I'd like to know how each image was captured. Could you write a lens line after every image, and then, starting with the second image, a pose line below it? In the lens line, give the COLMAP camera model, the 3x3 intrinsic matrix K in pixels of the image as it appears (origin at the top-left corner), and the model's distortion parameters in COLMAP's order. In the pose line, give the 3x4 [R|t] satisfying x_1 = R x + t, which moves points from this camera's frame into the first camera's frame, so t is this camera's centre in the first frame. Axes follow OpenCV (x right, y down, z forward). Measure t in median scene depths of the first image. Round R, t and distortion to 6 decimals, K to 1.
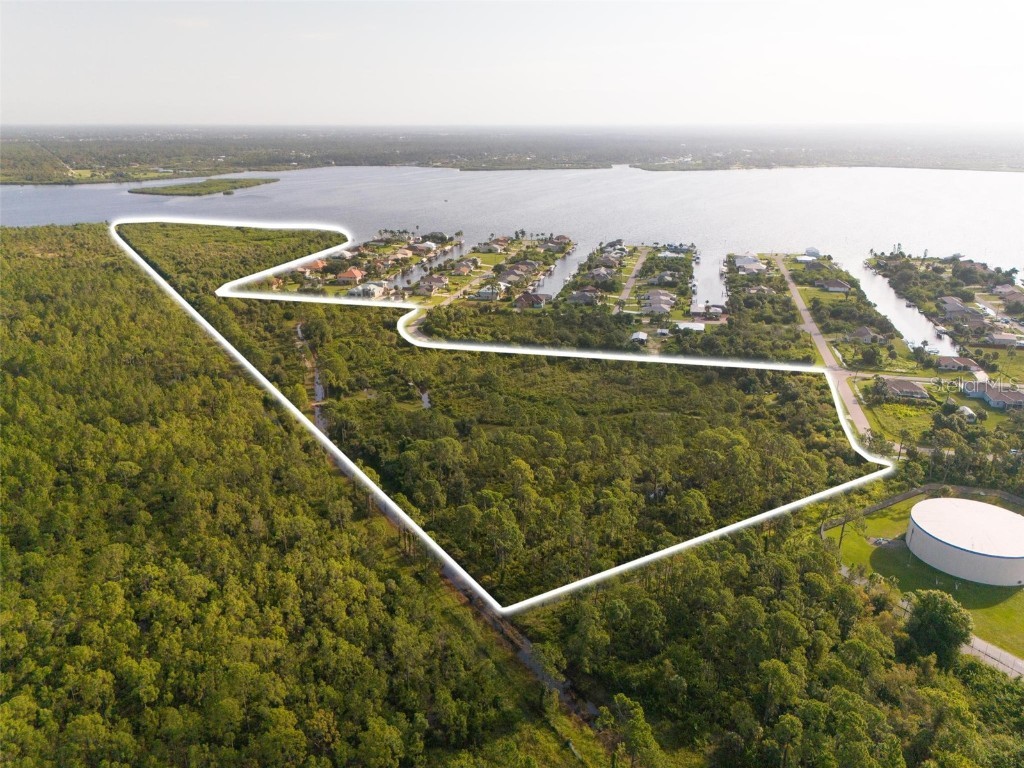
lens RADIAL K [[743.0, 0, 512.0], [0, 743.0, 384.0], [0, 0, 1]] dist [0.061218, -0.089341]
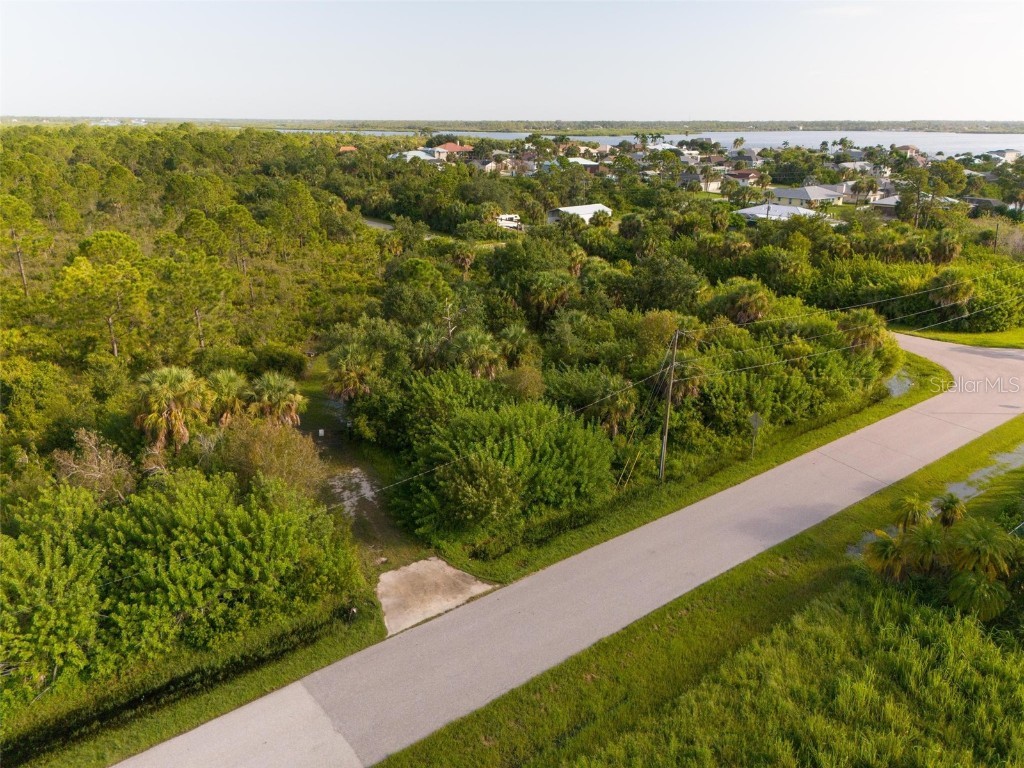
lens RADIAL K [[743.4, 0, 512.0], [0, 743.4, 384.0], [0, 0, 1]] dist [0.020987, -0.000365]
pose [[0.785300, 0.212278, -0.581586, 0.200010], [-0.208214, 0.975218, 0.074807, 0.000349], [0.583053, 0.062348, 0.810038, 0.353308]]
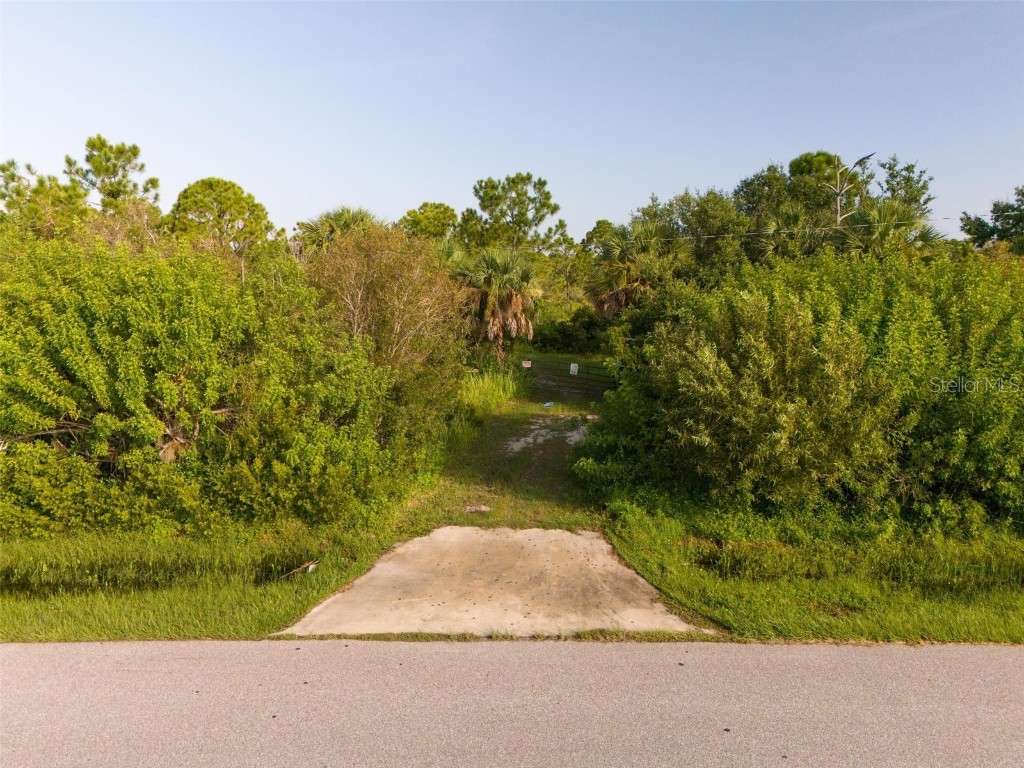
lens RADIAL K [[737.6, 0, 512.0], [0, 737.6, 384.0], [0, 0, 1]] dist [0.032824, -0.003071]
pose [[0.249606, 0.142043, -0.957873, 0.186837], [-0.323839, 0.944473, 0.055669, 0.012007], [0.912593, 0.296301, 0.281746, 0.381734]]
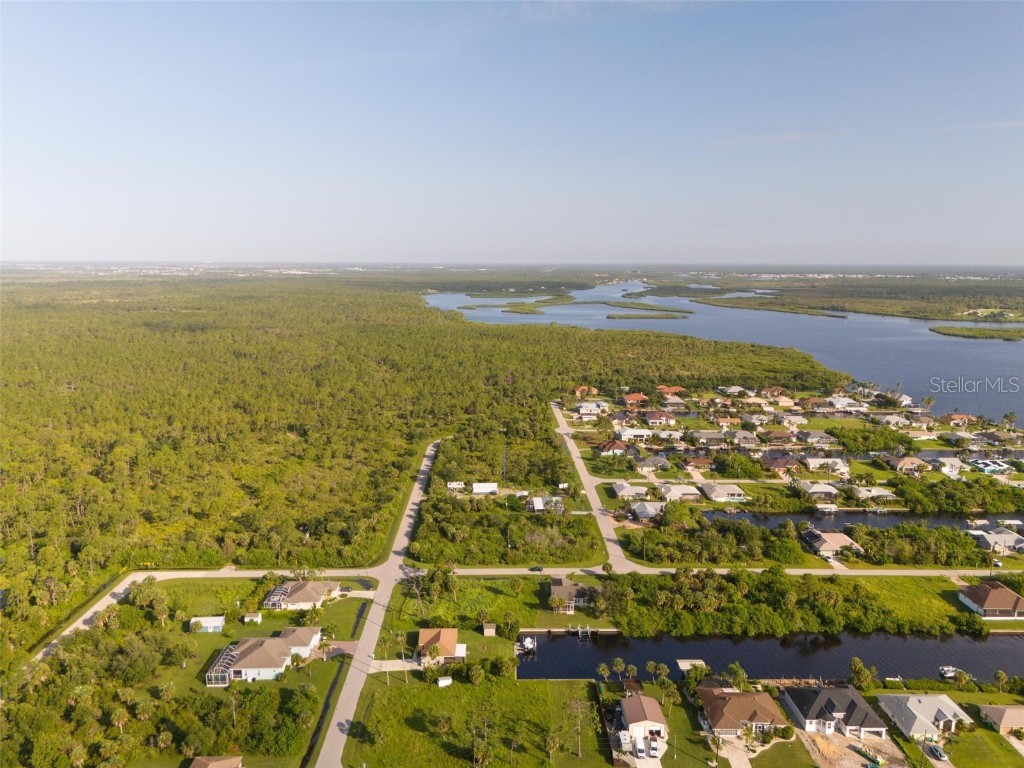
lens RADIAL K [[737.6, 0, 512.0], [0, 737.6, 384.0], [0, 0, 1]] dist [0.032824, -0.003071]
pose [[0.266452, 0.157538, -0.950887, 0.520362], [-0.322207, 0.944354, 0.066168, -0.128594], [0.908398, 0.288751, 0.302384, 0.376383]]
